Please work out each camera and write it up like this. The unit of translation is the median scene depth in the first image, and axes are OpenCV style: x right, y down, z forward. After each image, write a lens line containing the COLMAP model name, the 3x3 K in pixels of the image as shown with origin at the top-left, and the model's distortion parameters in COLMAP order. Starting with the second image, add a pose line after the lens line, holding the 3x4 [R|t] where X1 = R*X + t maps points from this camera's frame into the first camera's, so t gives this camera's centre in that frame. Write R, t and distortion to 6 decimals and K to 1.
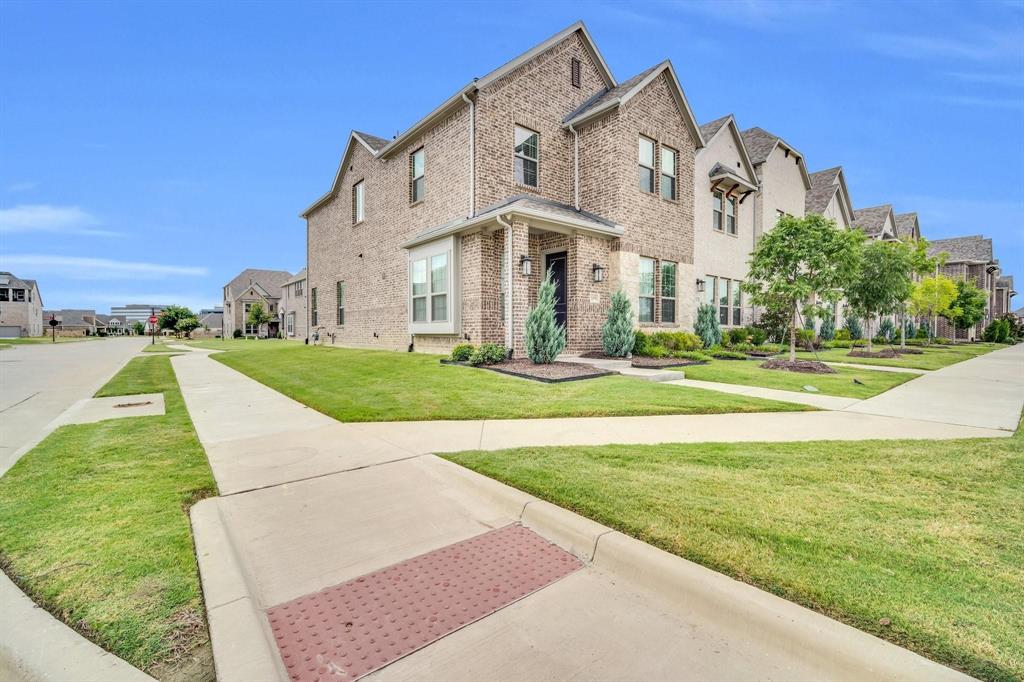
lens RADIAL K [[451.2, 0, 508.5], [0, 451.2, 331.0], [0, 0, 1]] dist [-0.013113, 0.000678]
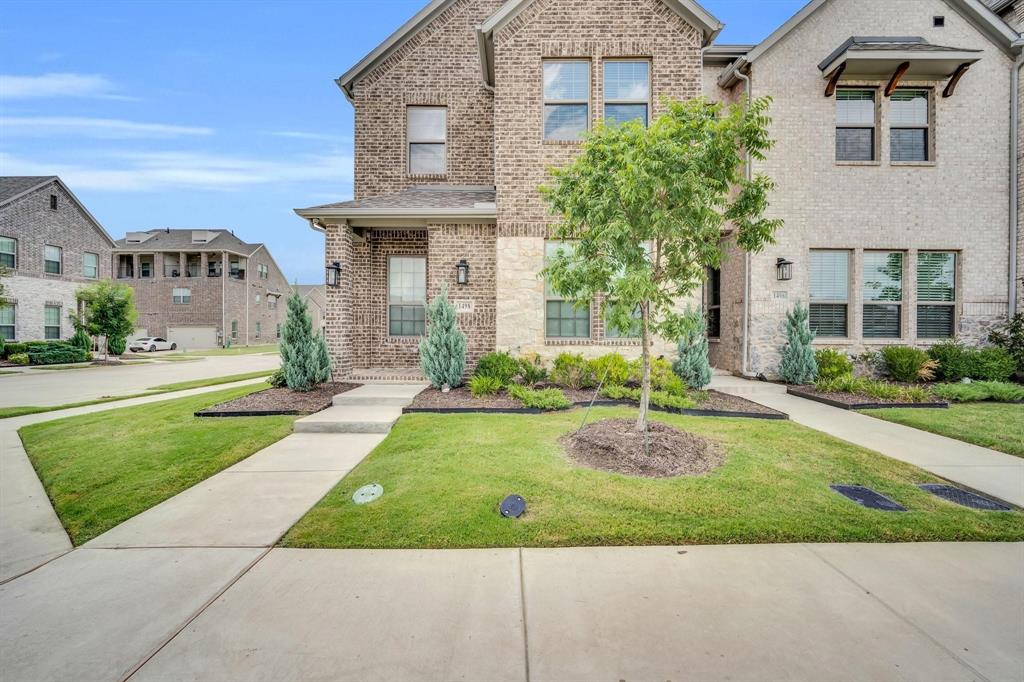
lens RADIAL K [[451.2, 0, 508.5], [0, 451.2, 331.0], [0, 0, 1]] dist [-0.013113, 0.000678]
pose [[0.763400, -0.003382, -0.645917, 0.664003], [-0.001494, 0.999974, -0.007002, -0.024670], [0.645924, 0.006310, 0.763375, 0.439938]]
